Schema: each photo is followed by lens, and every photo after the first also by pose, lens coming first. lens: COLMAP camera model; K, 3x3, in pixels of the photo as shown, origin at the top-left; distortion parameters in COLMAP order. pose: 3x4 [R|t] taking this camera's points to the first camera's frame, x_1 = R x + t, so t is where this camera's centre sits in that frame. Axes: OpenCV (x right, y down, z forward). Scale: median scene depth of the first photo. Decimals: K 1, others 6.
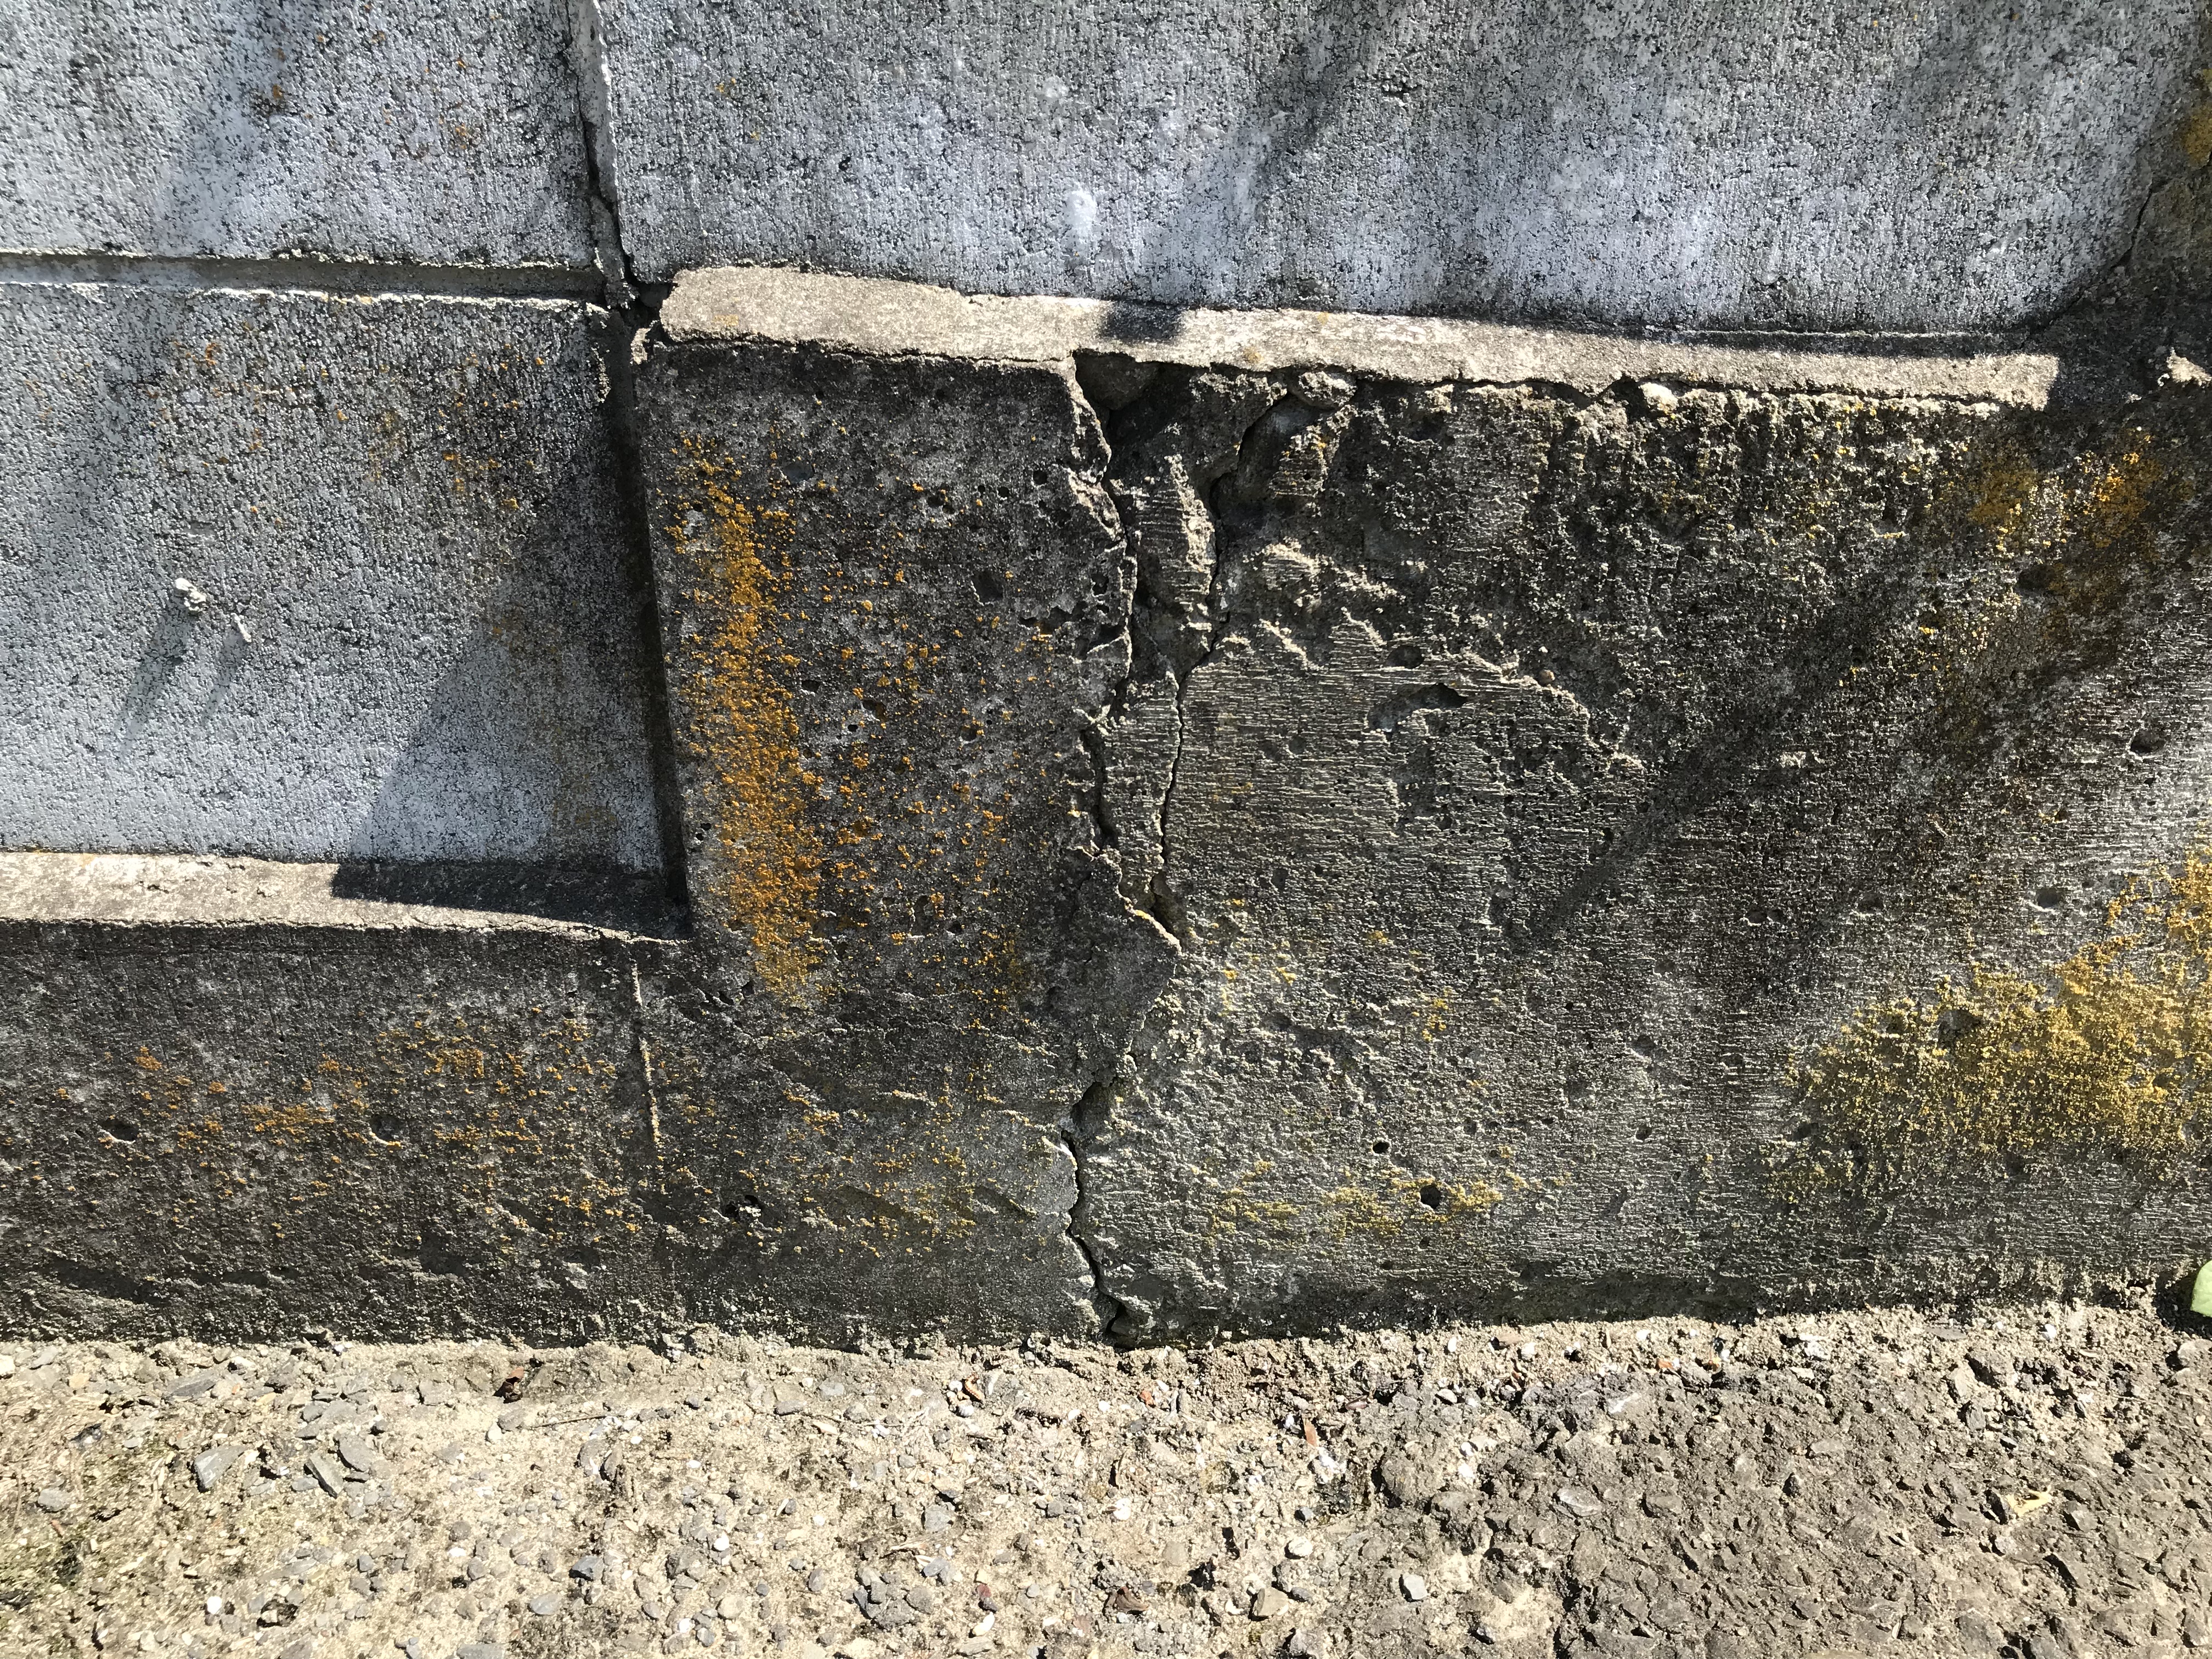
lens RADIAL K [[1818.1, 0, 1139.7], [0, 1818.1, 820.3], [0, 0, 1]] dist [0.038178, -0.034897]
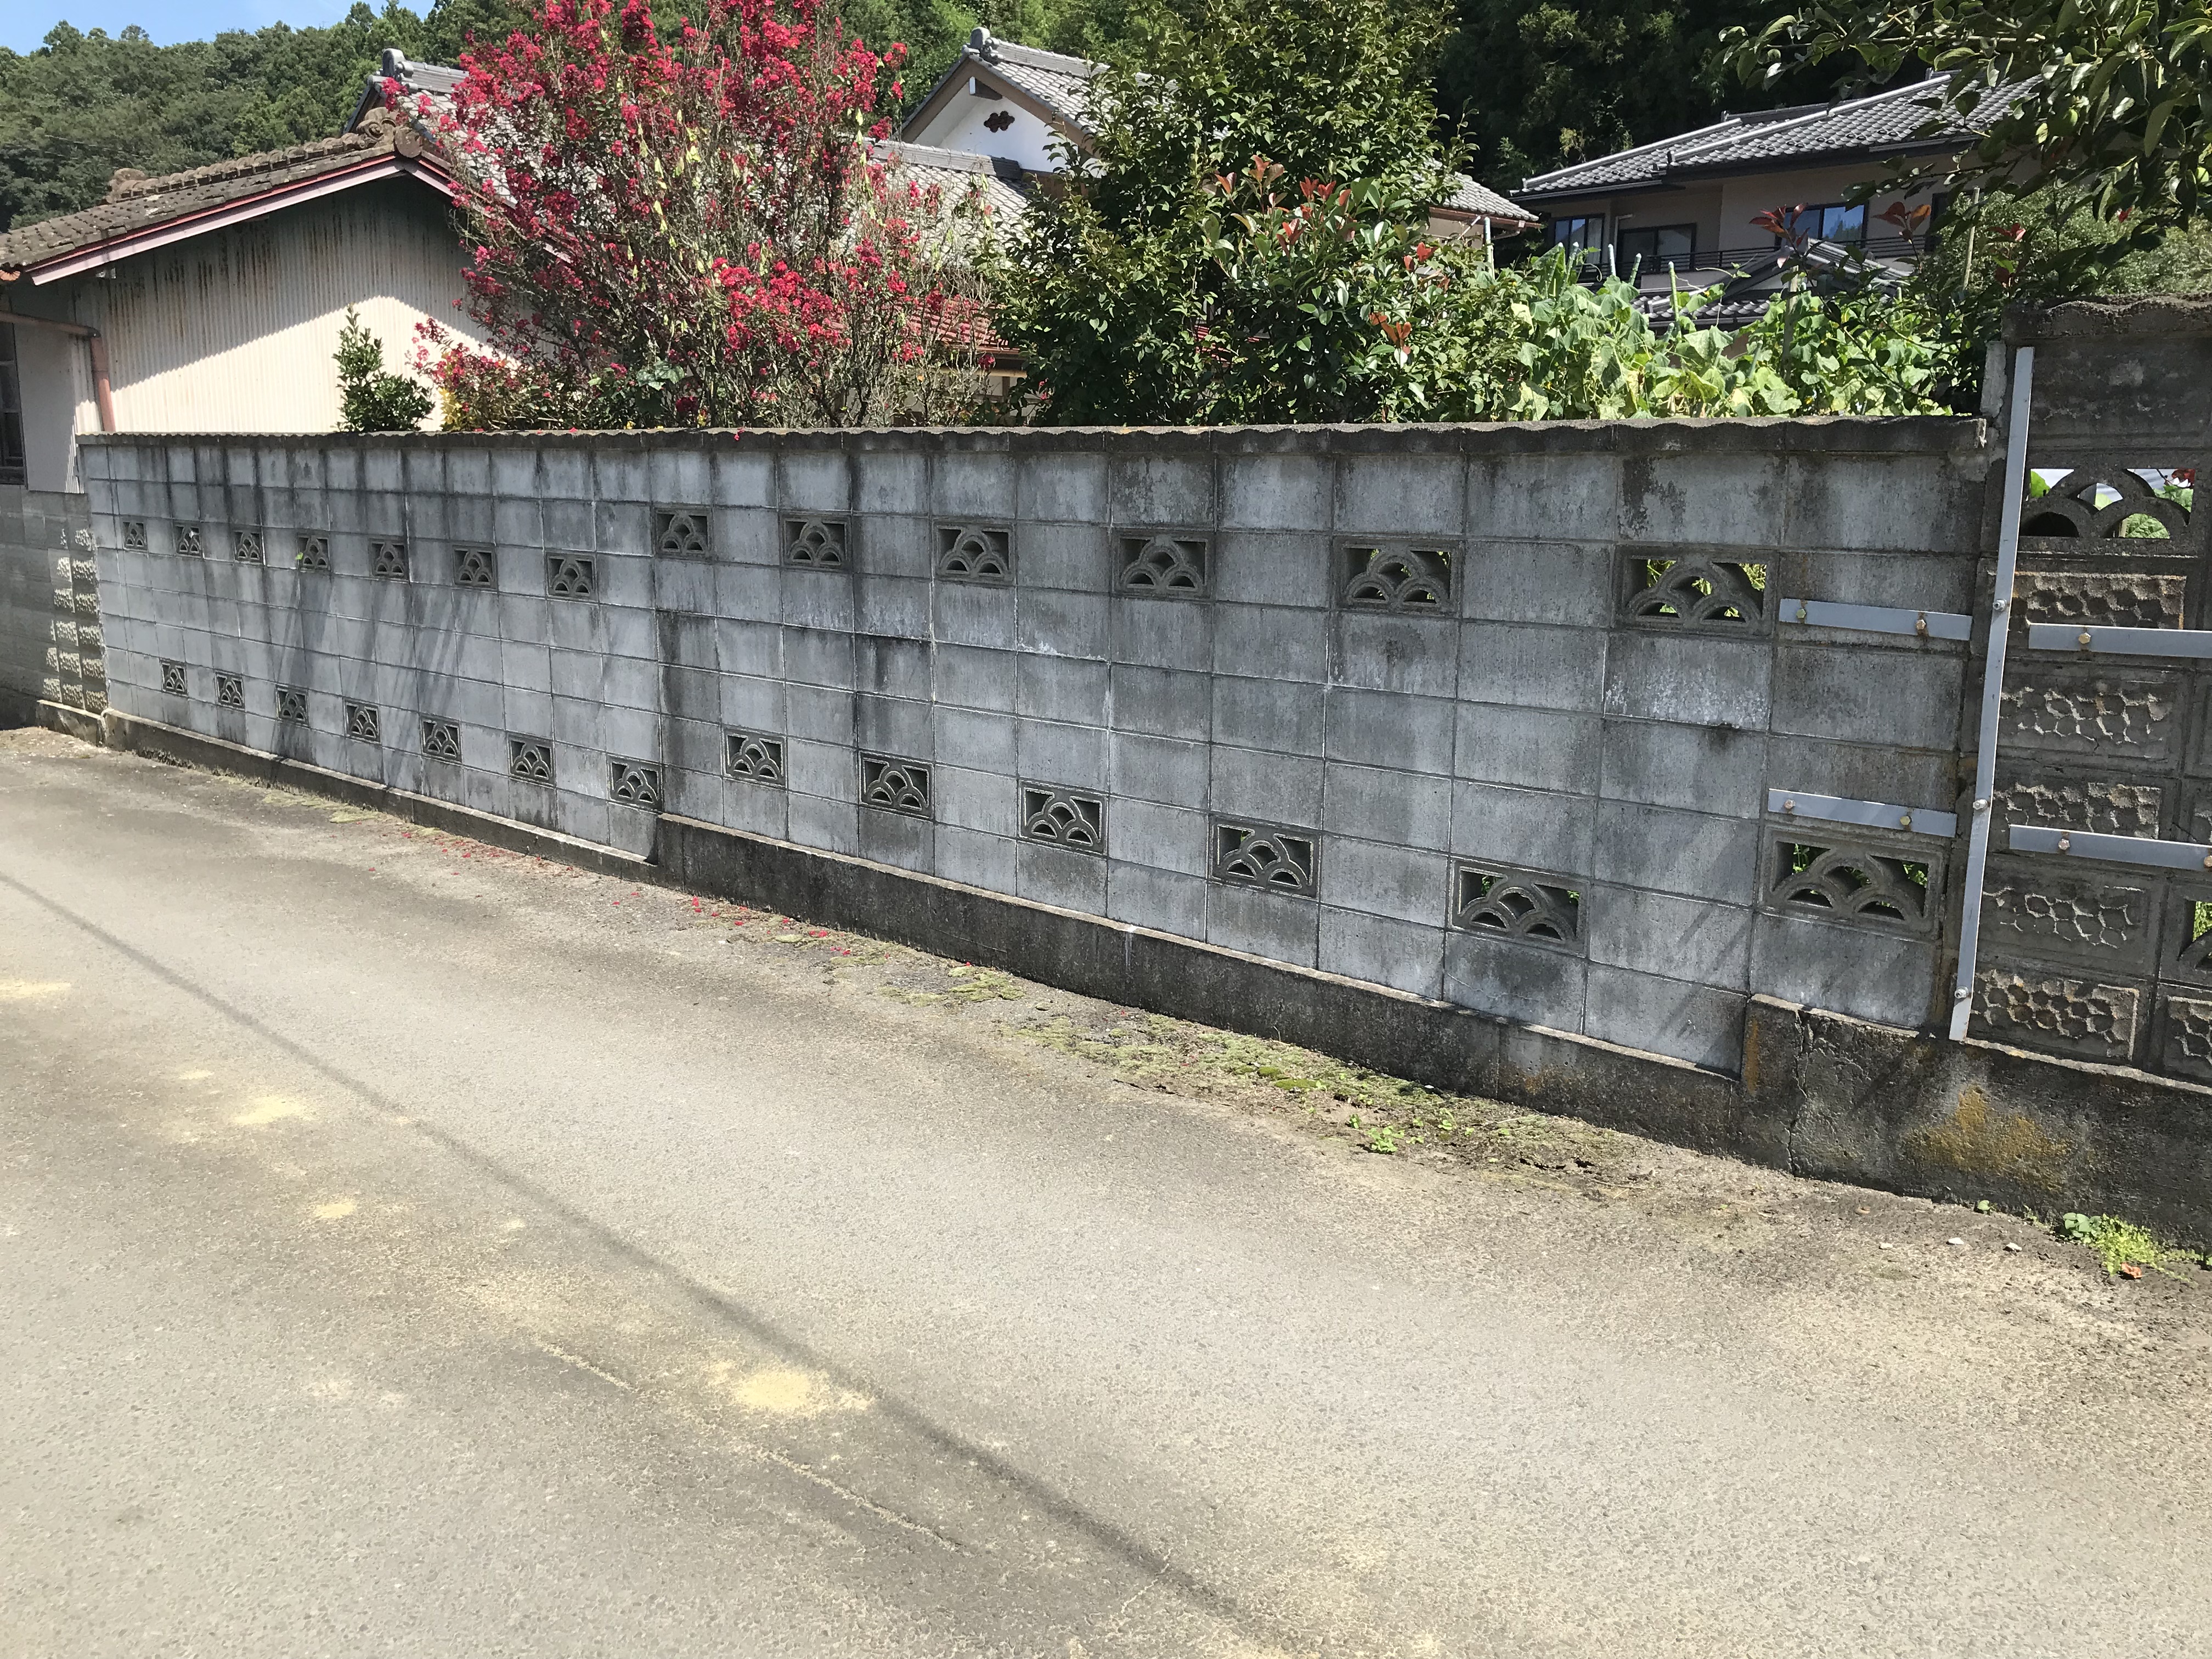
lens RADIAL K [[1818.1, 0, 1107.5], [0, 1818.1, 823.4], [0, 0, 1]] dist [0.038178, -0.034897]
pose [[0.719175, 0.097450, -0.687961, 3.225413], [-0.365446, 0.895158, -0.255227, 2.178330], [0.590963, 0.434965, 0.679388, -6.651296]]
